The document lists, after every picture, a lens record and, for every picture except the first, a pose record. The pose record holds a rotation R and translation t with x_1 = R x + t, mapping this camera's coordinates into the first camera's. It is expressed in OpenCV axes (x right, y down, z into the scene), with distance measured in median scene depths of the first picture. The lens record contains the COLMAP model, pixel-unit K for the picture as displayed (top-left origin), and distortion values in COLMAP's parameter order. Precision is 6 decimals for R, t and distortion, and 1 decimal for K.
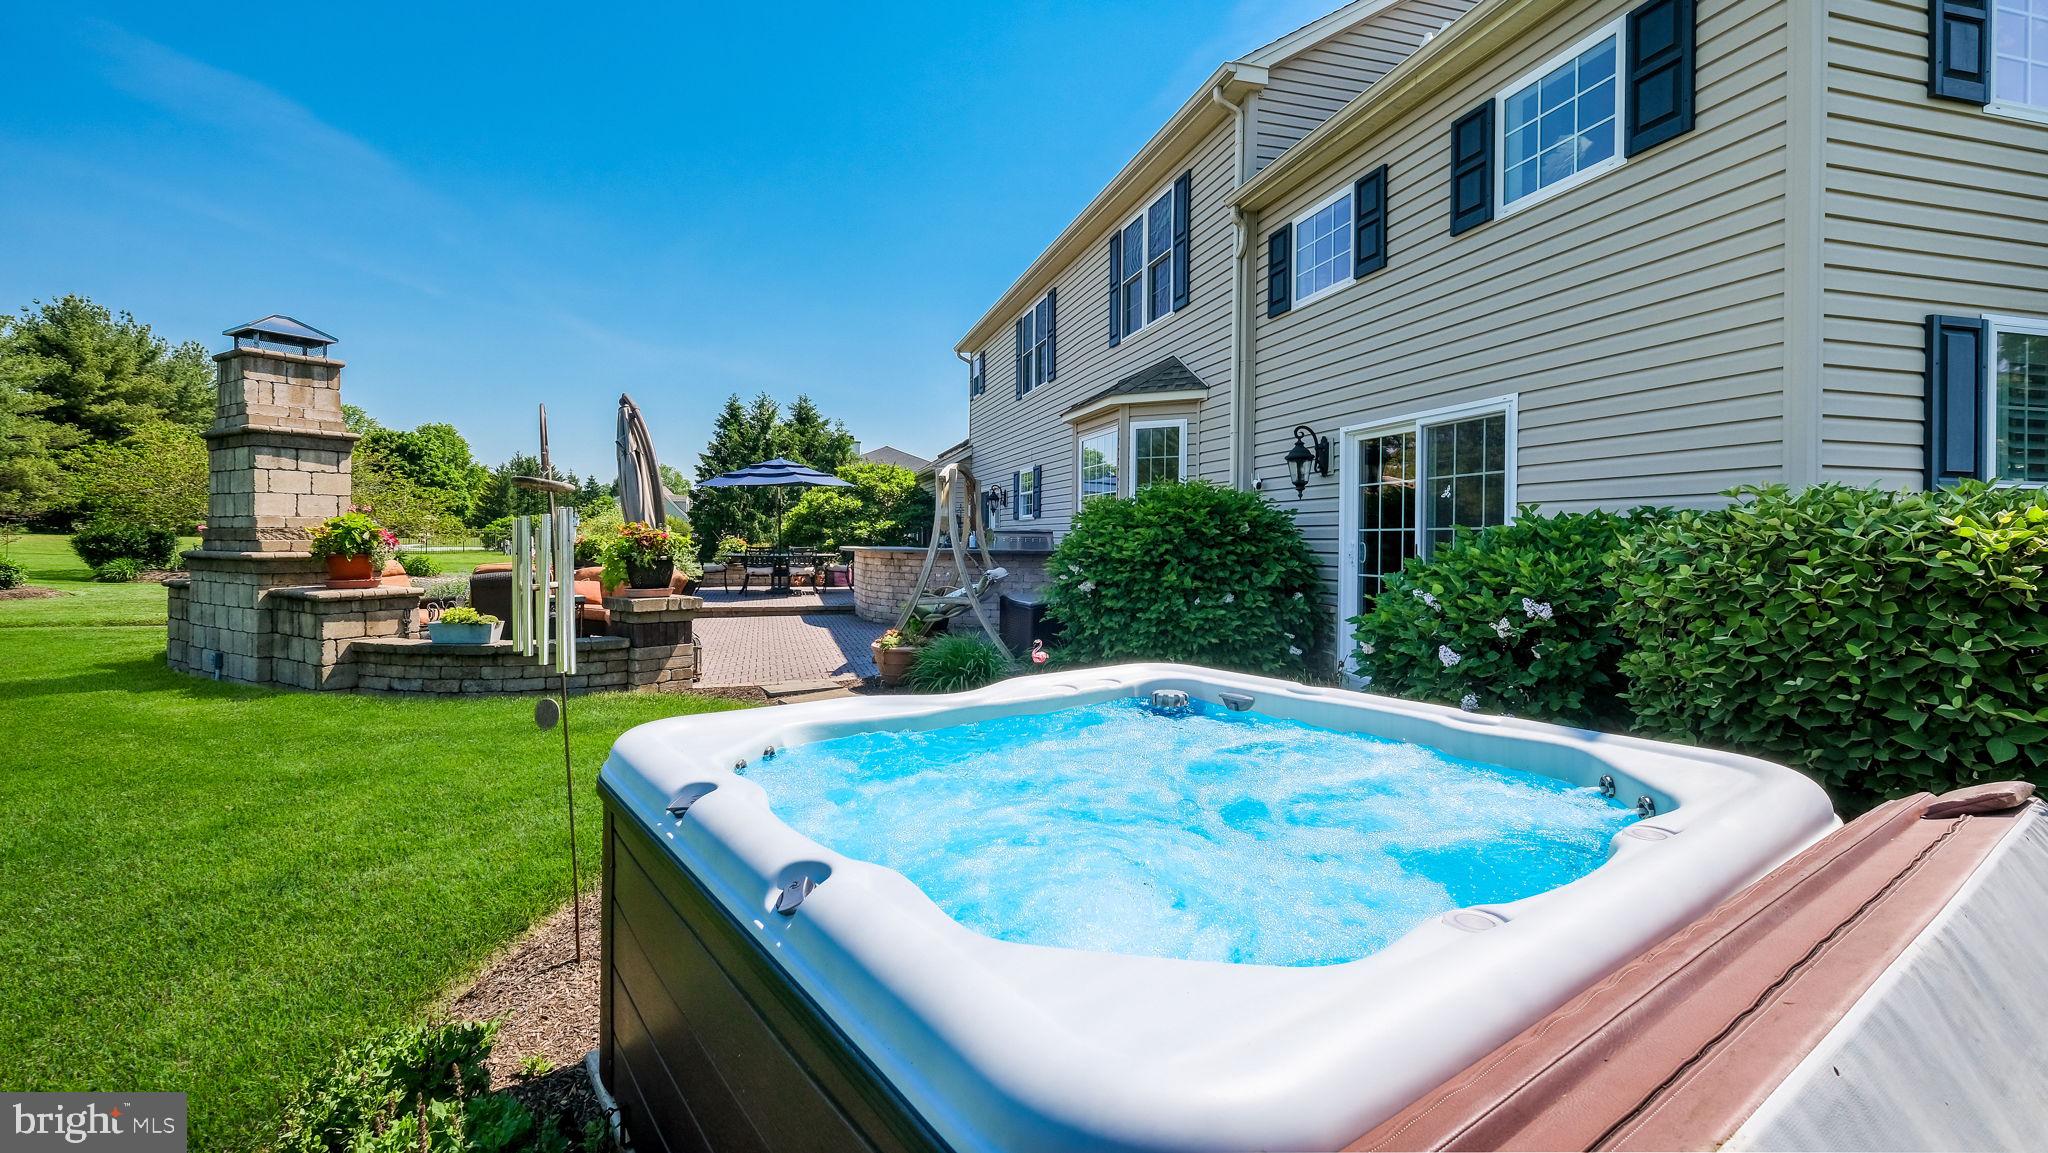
lens RADIAL K [[932.7, 0, 1031.1], [0, 932.7, 570.4], [0, 0, 1]] dist [0.002754, 0.000834]
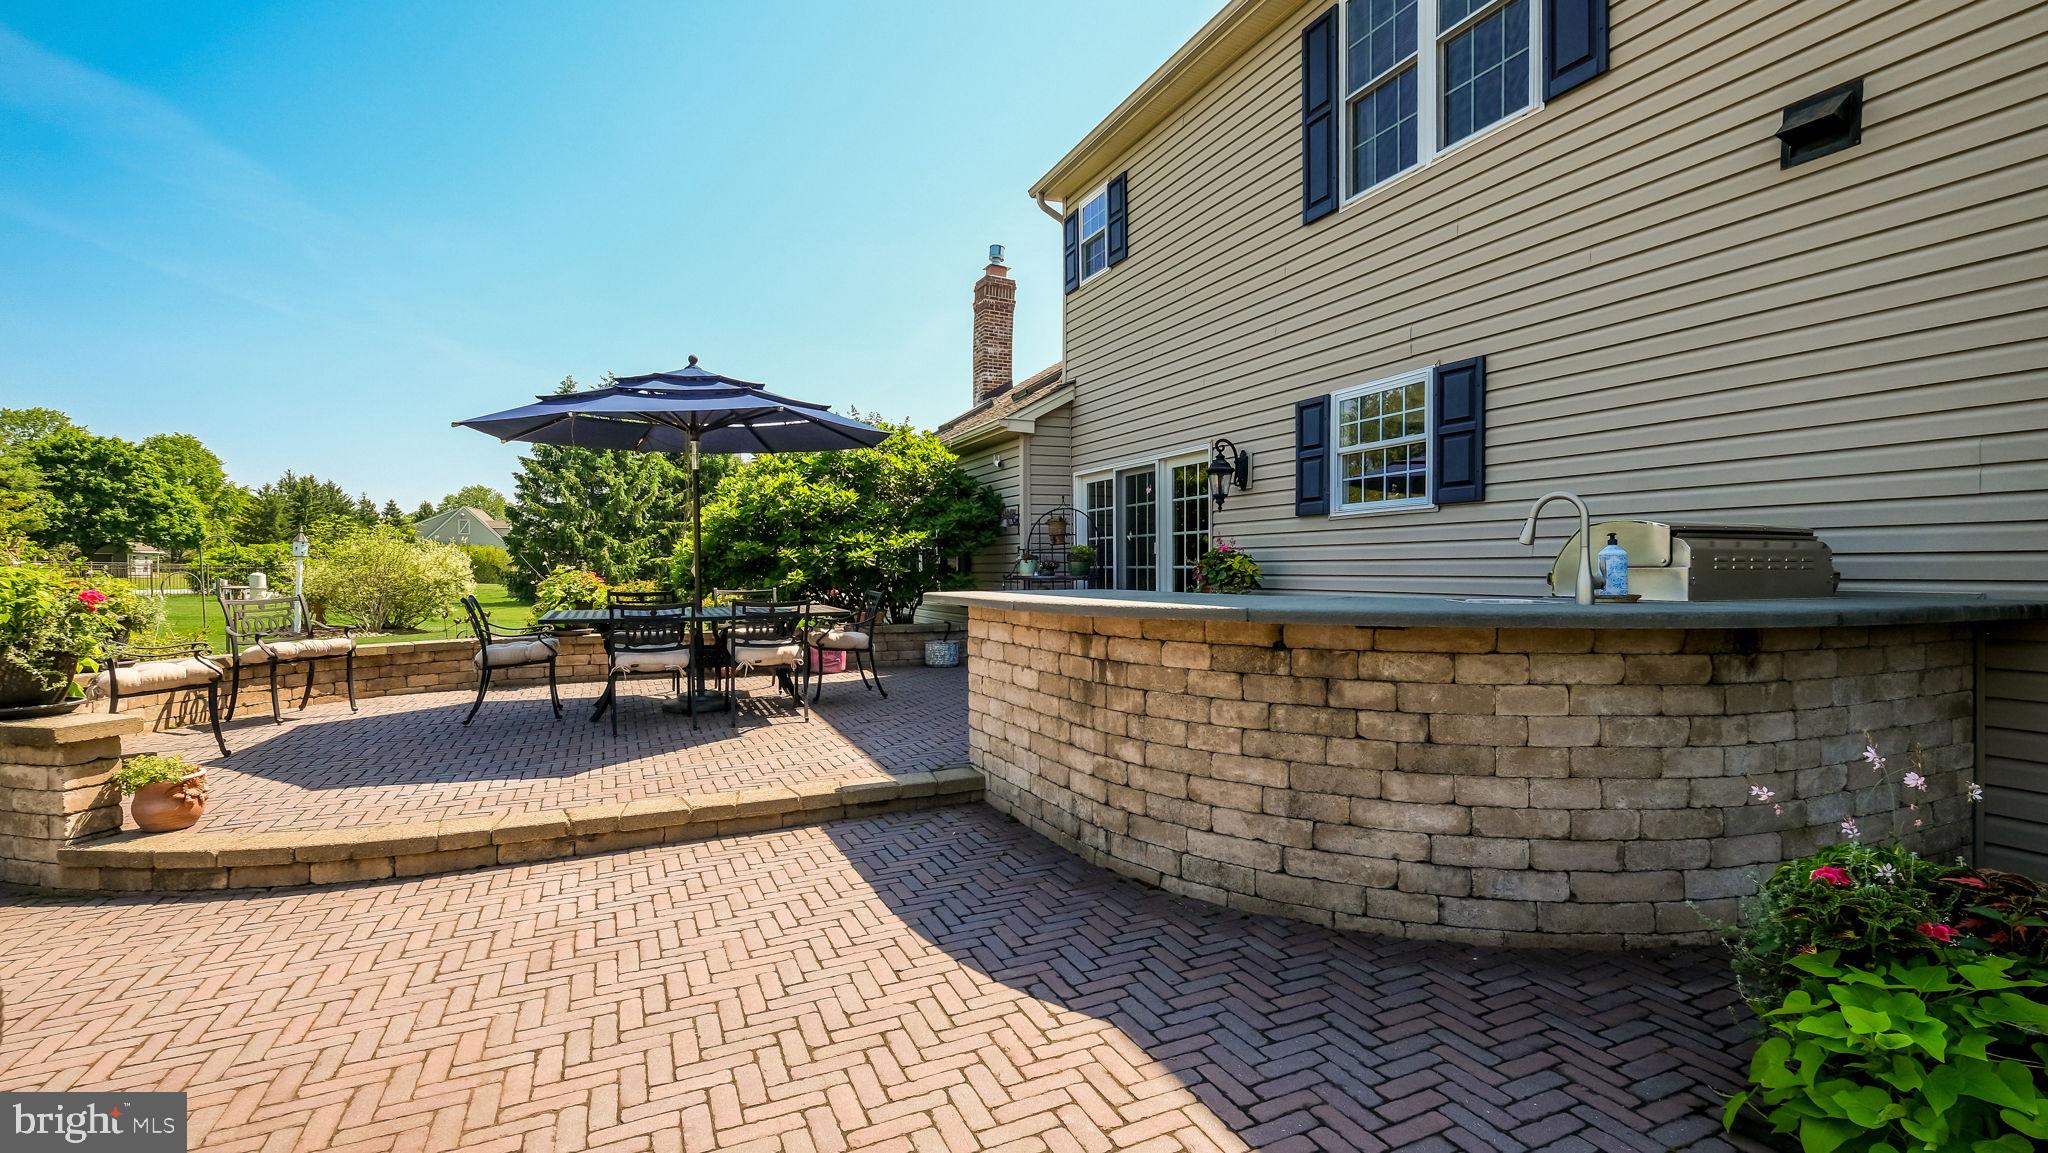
lens RADIAL K [[916.6, 0, 1010.5], [0, 916.6, 606.8], [0, 0, 1]] dist [0.002481, 0.000048]
pose [[0.990368, -0.021127, 0.136836, -0.167307], [0.019809, 0.999743, 0.010986, -0.018195], [-0.137033, -0.008170, 0.990533, 0.517762]]
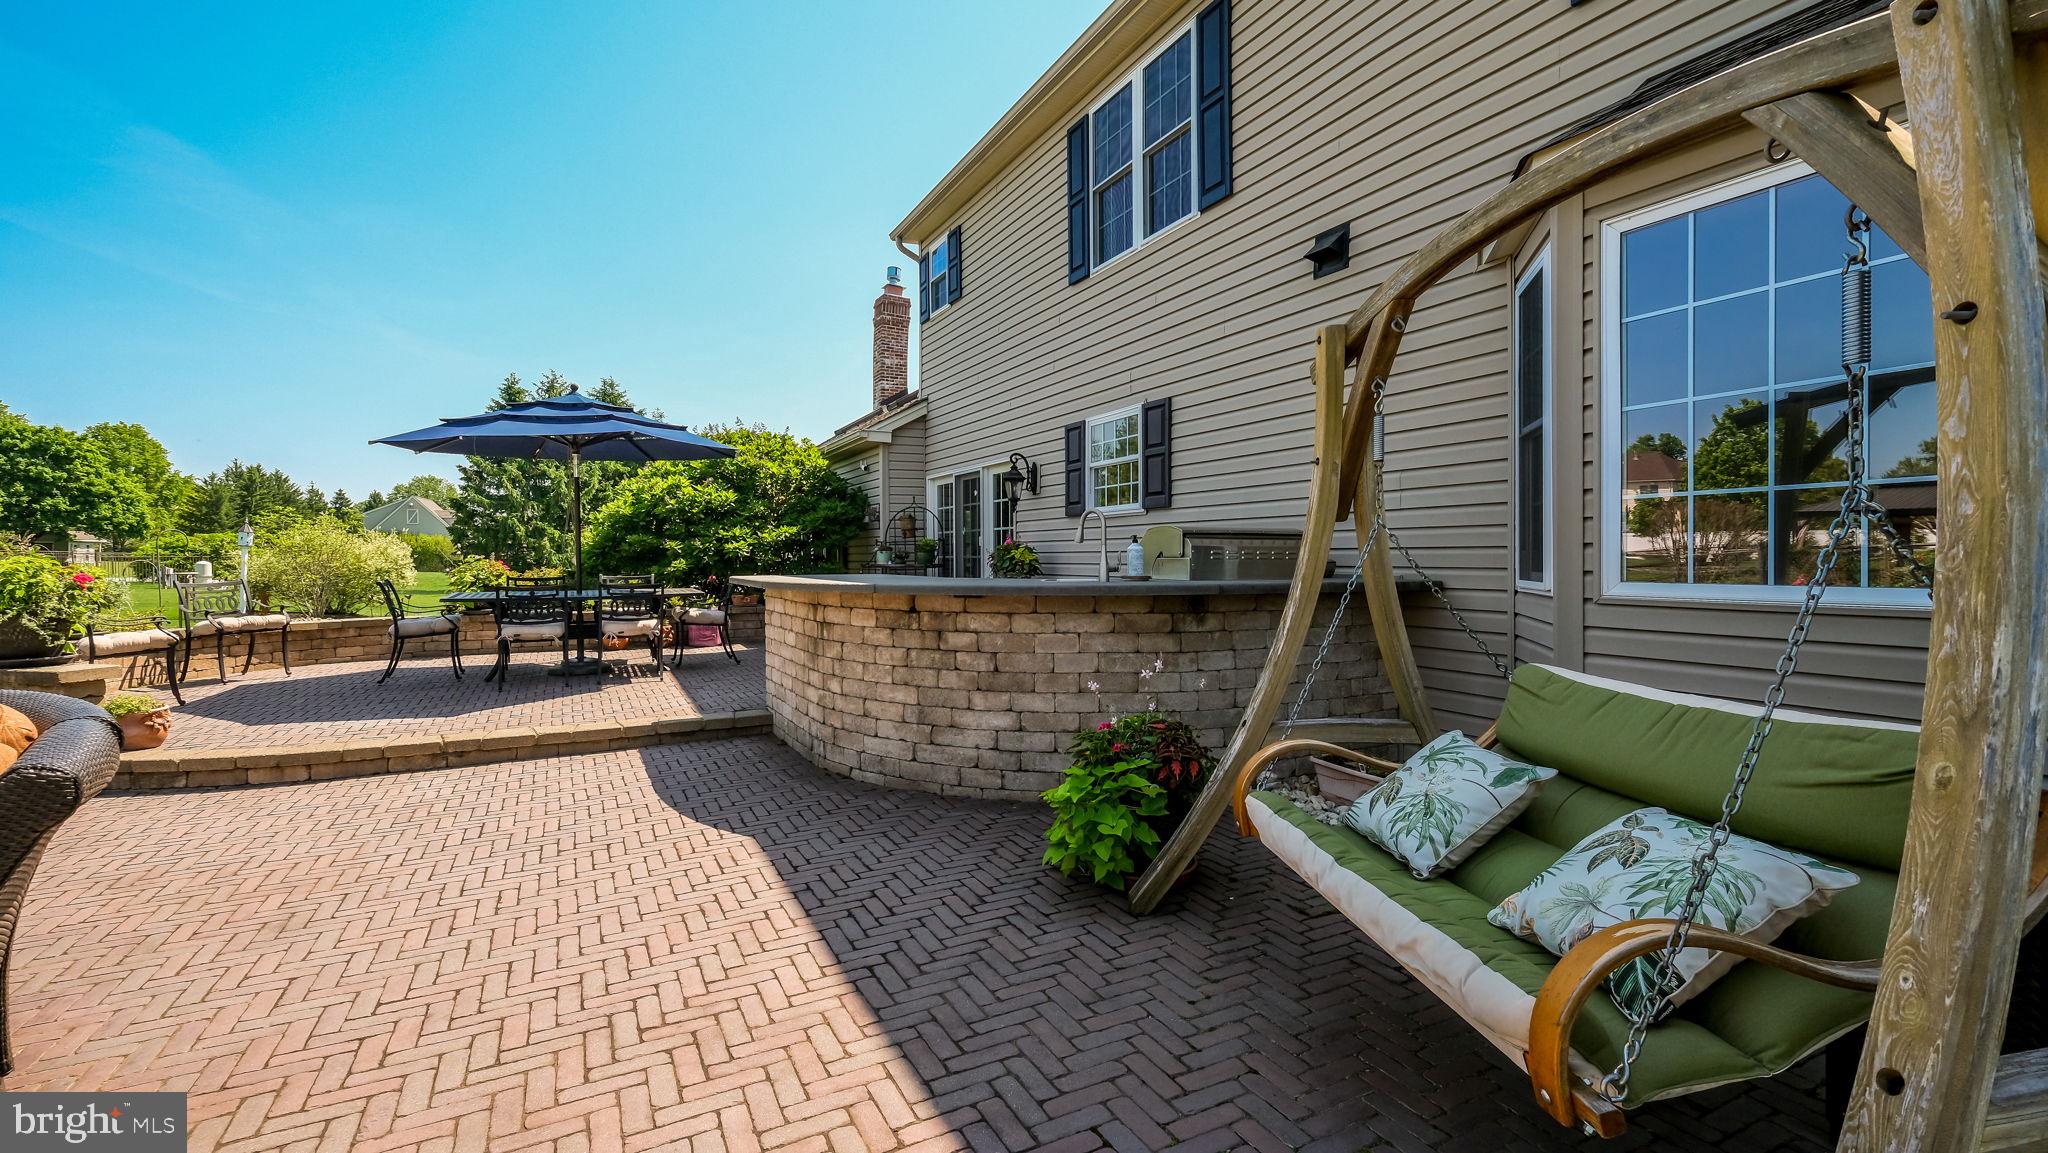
lens RADIAL K [[904.6, 0, 1005.5], [0, 904.6, 589.2], [0, 0, 1]] dist [0.002449, 0.000011]
pose [[0.984309, -0.020646, 0.175241, -0.117098], [0.020150, 0.999786, 0.004610, -0.014722], [-0.175299, -0.001006, 0.984515, 0.432544]]
